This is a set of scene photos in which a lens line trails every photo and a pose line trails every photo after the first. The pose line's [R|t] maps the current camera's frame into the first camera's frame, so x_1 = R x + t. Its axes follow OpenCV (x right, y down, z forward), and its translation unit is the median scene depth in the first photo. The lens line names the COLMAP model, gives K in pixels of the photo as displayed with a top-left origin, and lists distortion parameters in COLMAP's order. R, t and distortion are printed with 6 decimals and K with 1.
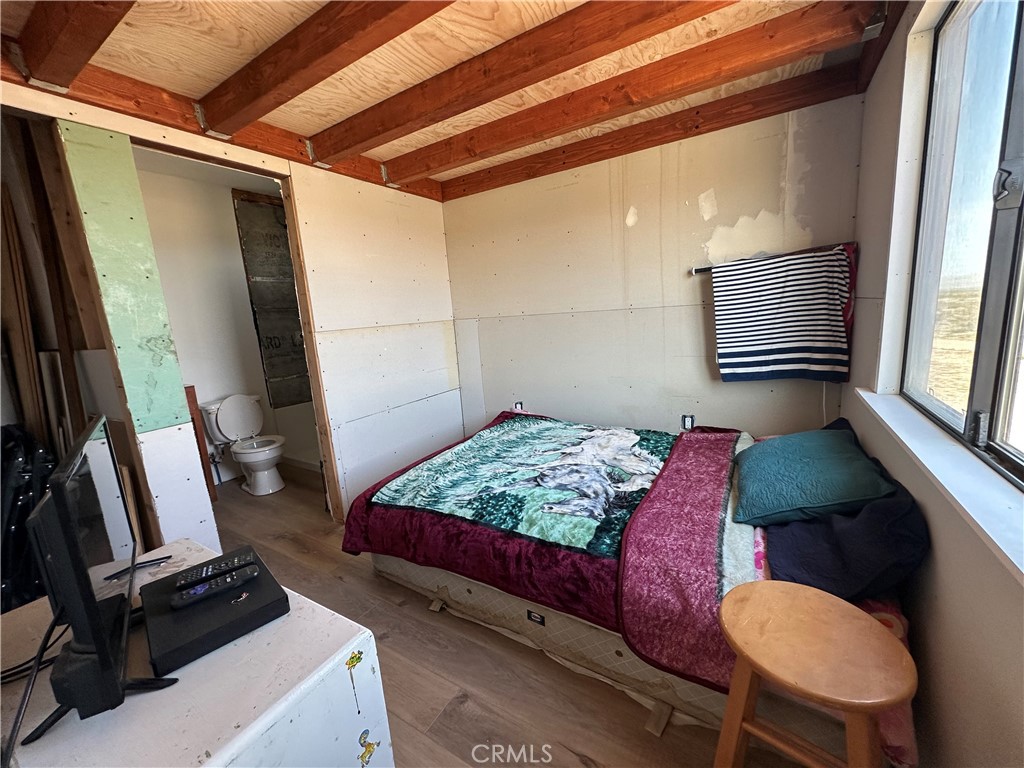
lens RADIAL K [[408.7, 0, 512.8], [0, 408.7, 385.6], [0, 0, 1]] dist [-0.002284, 0.000111]
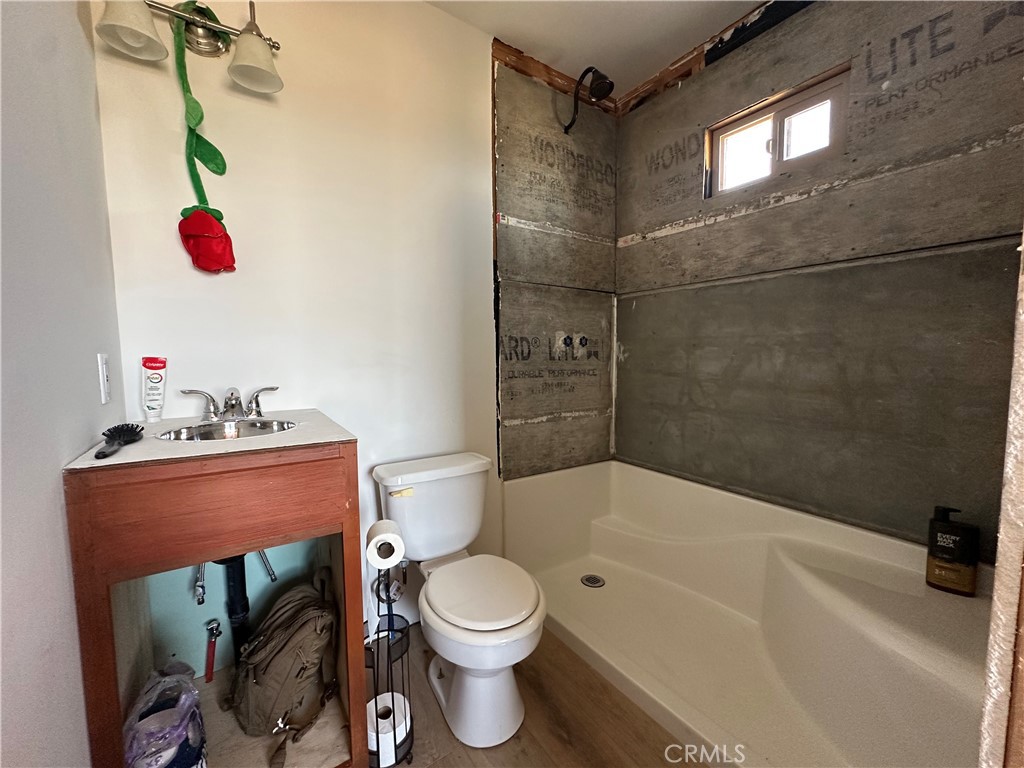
lens RADIAL K [[408.7, 0, 512.8], [0, 408.7, 385.6], [0, 0, 1]] dist [-0.002284, 0.000111]
pose [[0.907944, 0.089382, -0.409450, -0.391567], [-0.126290, 0.989930, -0.063944, -0.027981], [0.399612, 0.109766, 0.910089, 0.554708]]
